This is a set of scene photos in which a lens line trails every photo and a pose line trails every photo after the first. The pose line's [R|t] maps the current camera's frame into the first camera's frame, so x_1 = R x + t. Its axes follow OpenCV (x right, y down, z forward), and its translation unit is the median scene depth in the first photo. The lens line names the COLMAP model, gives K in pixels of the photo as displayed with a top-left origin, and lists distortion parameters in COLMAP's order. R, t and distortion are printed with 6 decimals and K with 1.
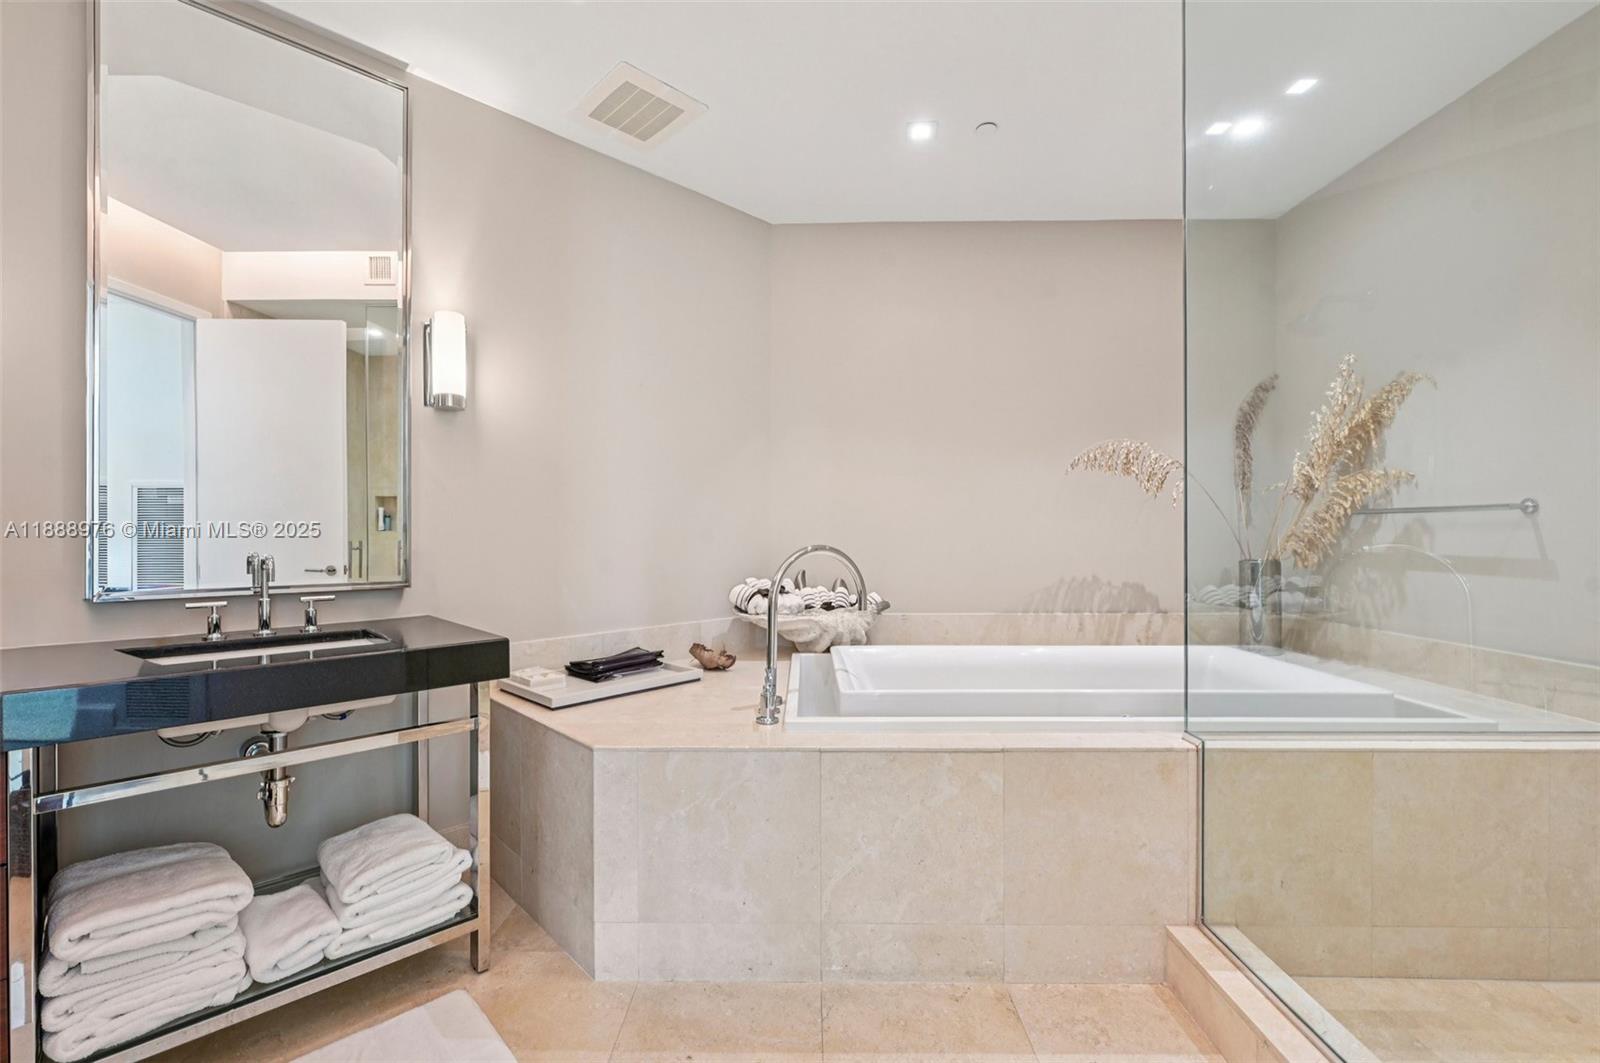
lens RADIAL K [[673.5, 0, 800.7], [0, 673.5, 529.6], [0, 0, 1]] dist [-0.003908, -0.000225]
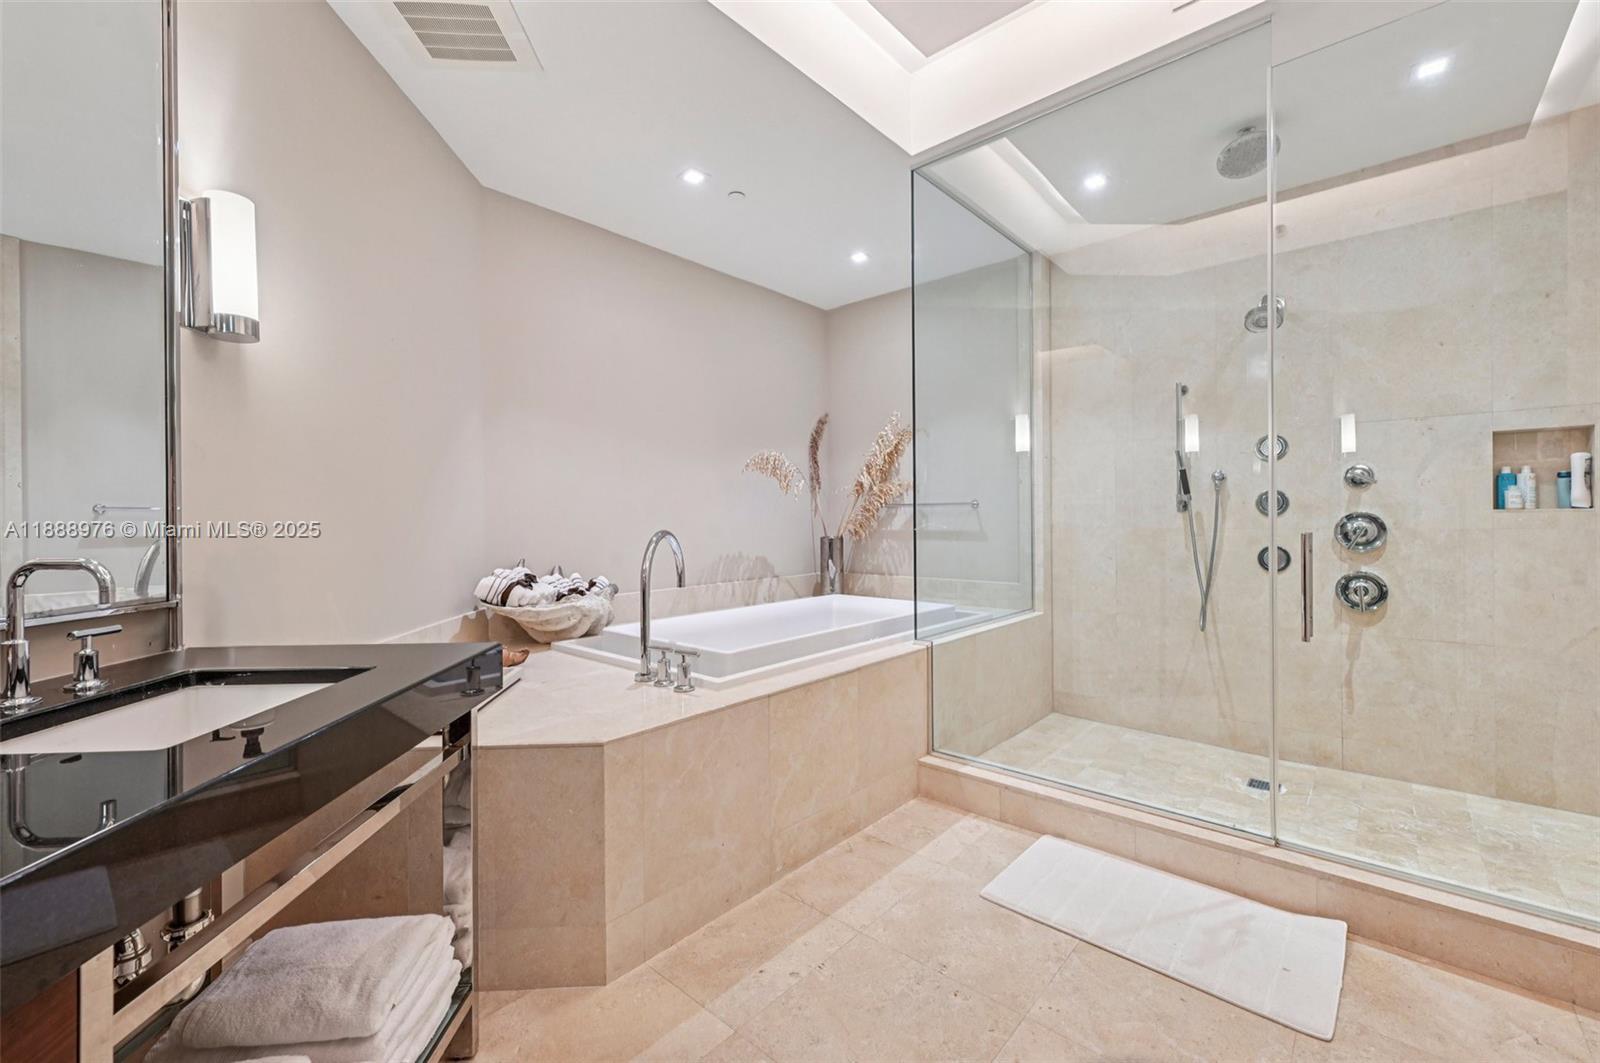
lens RADIAL K [[644.2, 0, 797.9], [0, 644.2, 516.4], [0, 0, 1]] dist [0.000019, 0.000122]
pose [[0.659547, 0.000122, 0.751663, -0.507490], [0.003312, 0.999990, -0.003068, 0.003967], [-0.751656, 0.004513, 0.659540, 0.116203]]
